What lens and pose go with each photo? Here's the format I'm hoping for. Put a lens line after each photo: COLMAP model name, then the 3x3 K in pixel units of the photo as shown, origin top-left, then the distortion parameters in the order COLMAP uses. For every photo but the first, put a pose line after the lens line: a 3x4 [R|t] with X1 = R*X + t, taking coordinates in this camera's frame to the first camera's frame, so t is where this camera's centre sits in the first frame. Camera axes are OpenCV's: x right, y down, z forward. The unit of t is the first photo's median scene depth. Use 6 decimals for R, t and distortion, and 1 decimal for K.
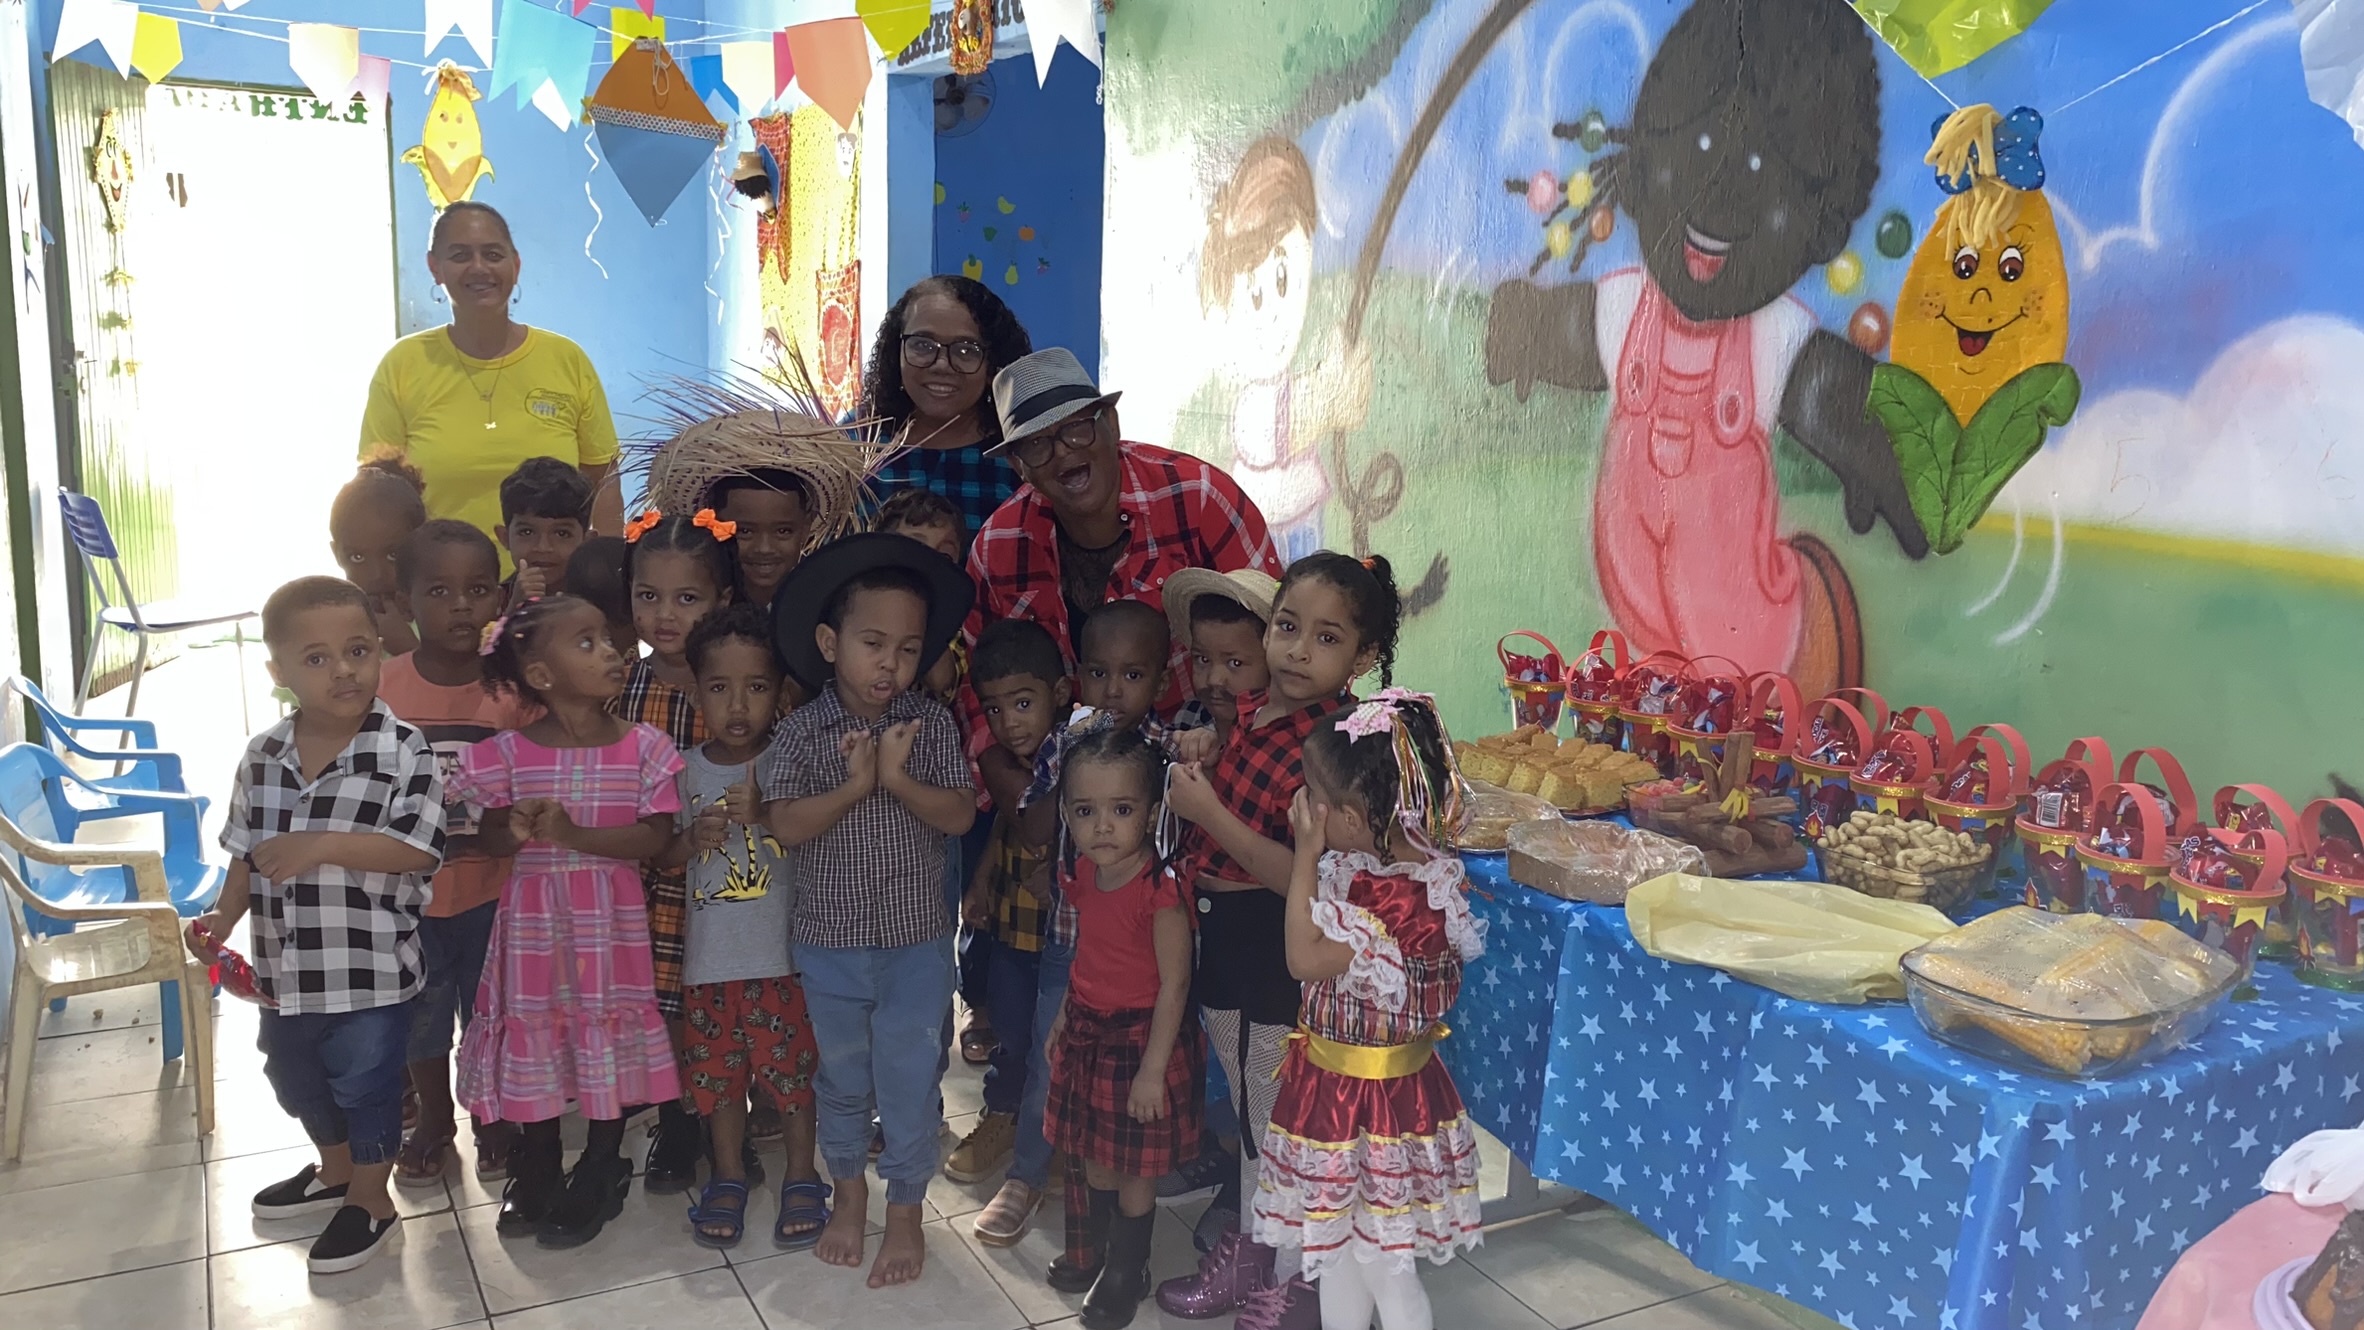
lens RADIAL K [[1819.3, 0, 1166.2], [0, 1819.3, 663.8], [0, 0, 1]] dist [0.040992, -0.048416]
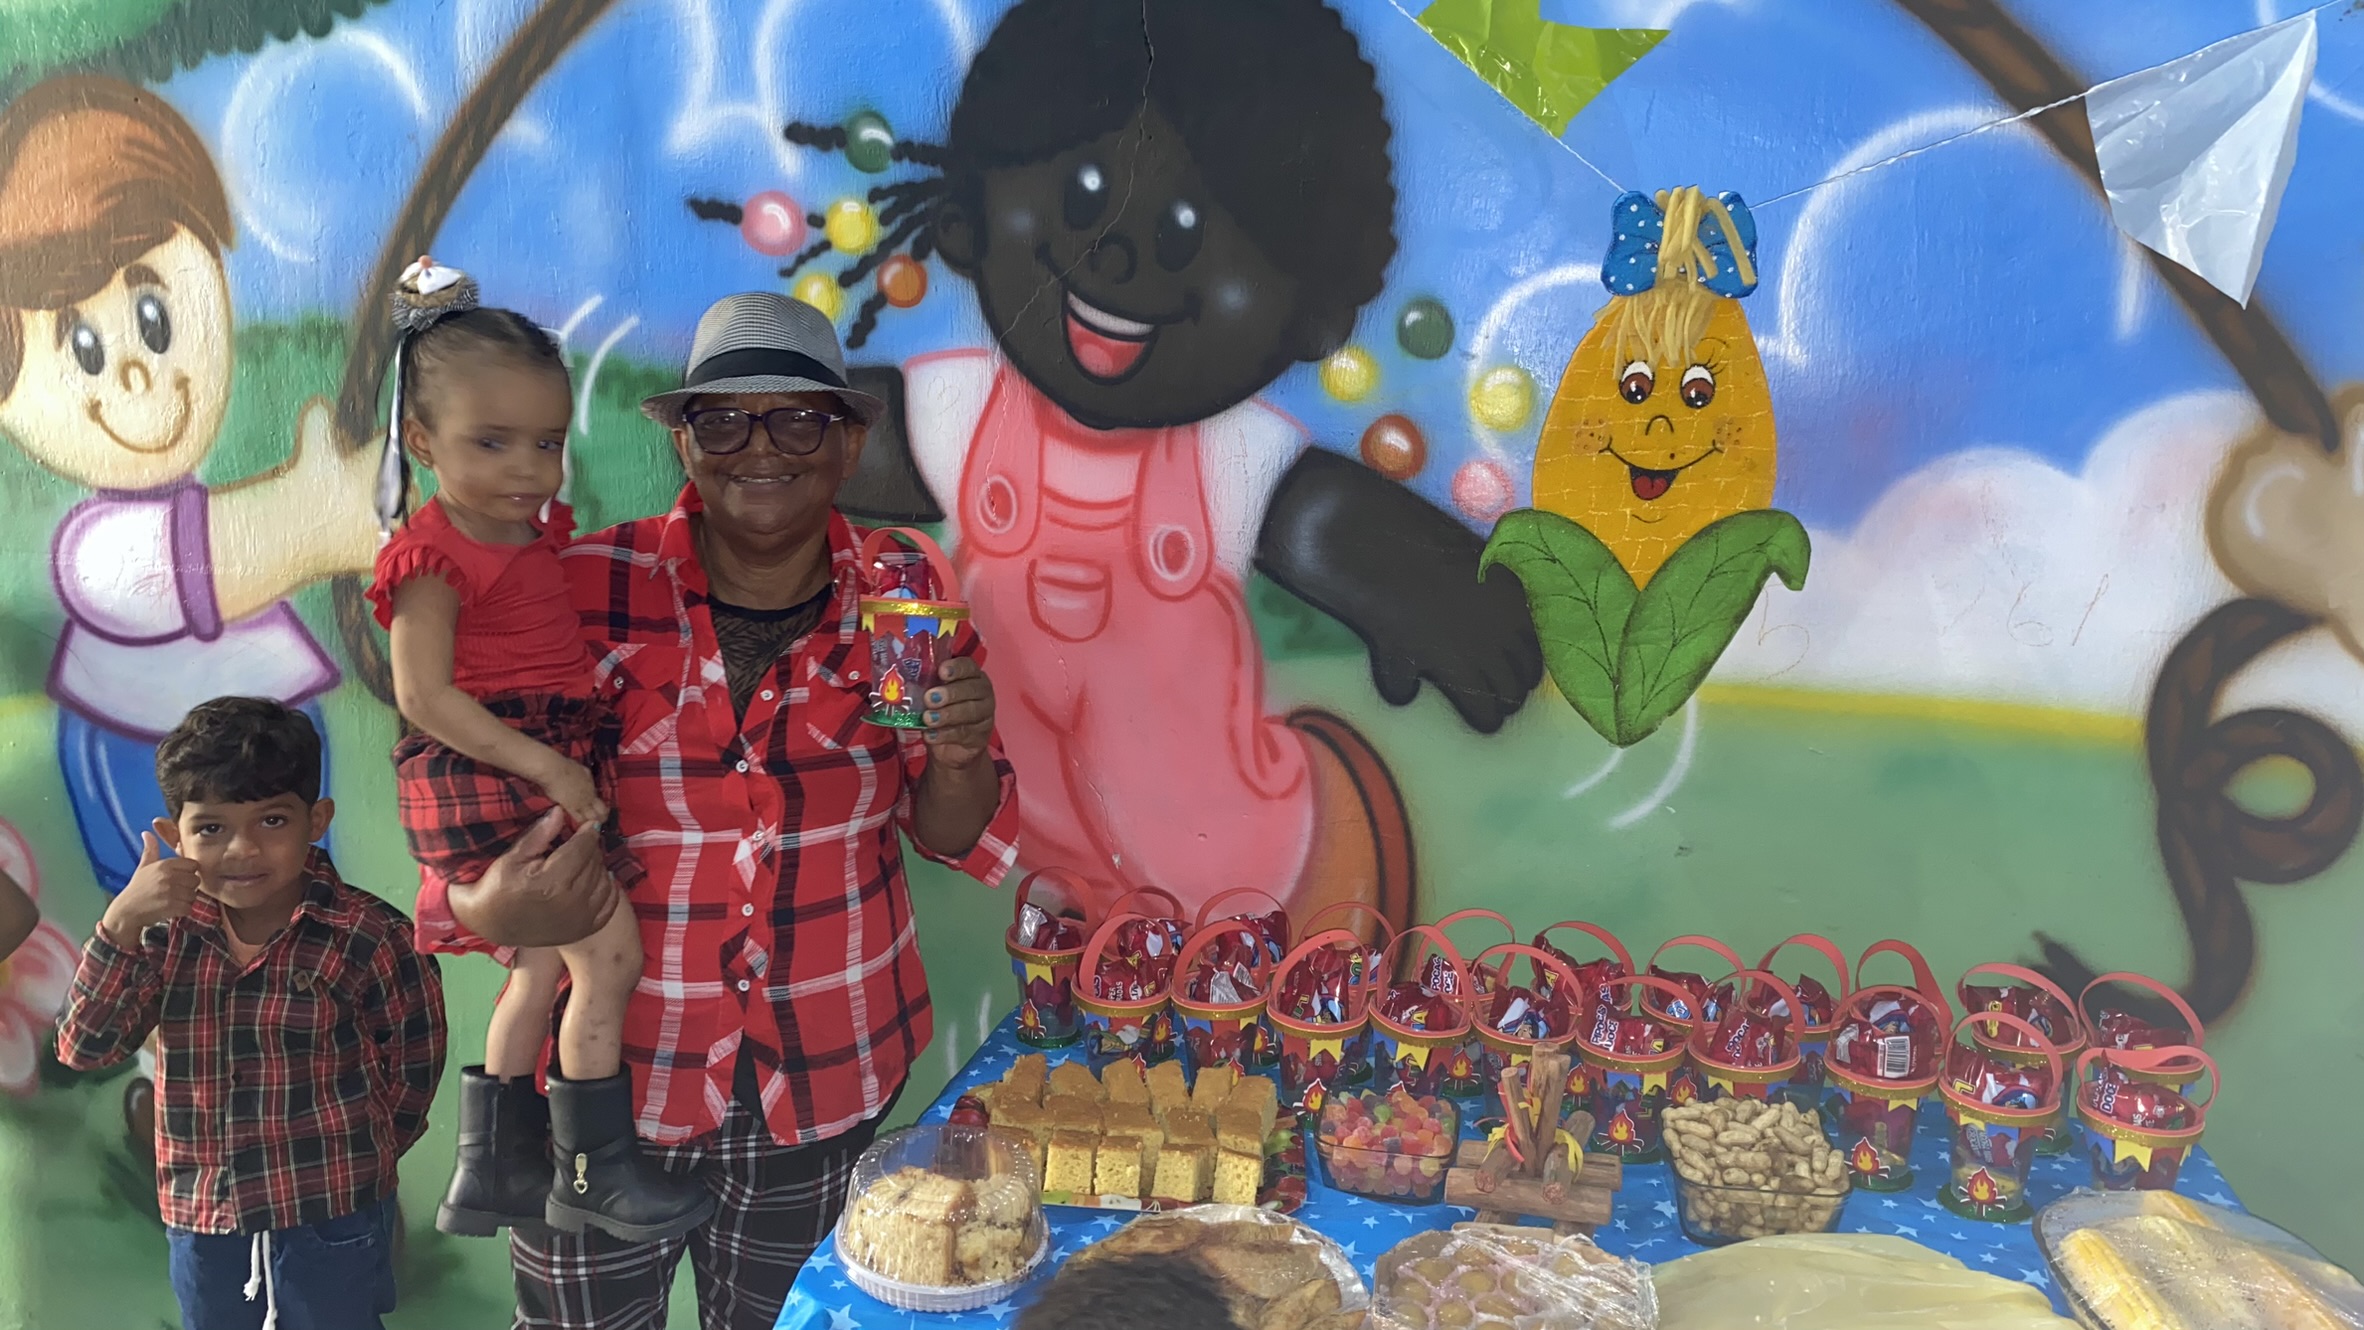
lens RADIAL K [[1819.3, 0, 1189.9], [0, 1819.3, 681.4], [0, 0, 1]] dist [0.040992, -0.048416]
pose [[0.663806, -0.161821, 0.730189, -0.236635], [0.128817, 0.986459, 0.101508, -0.164145], [-0.736727, 0.026679, 0.675663, 0.512815]]
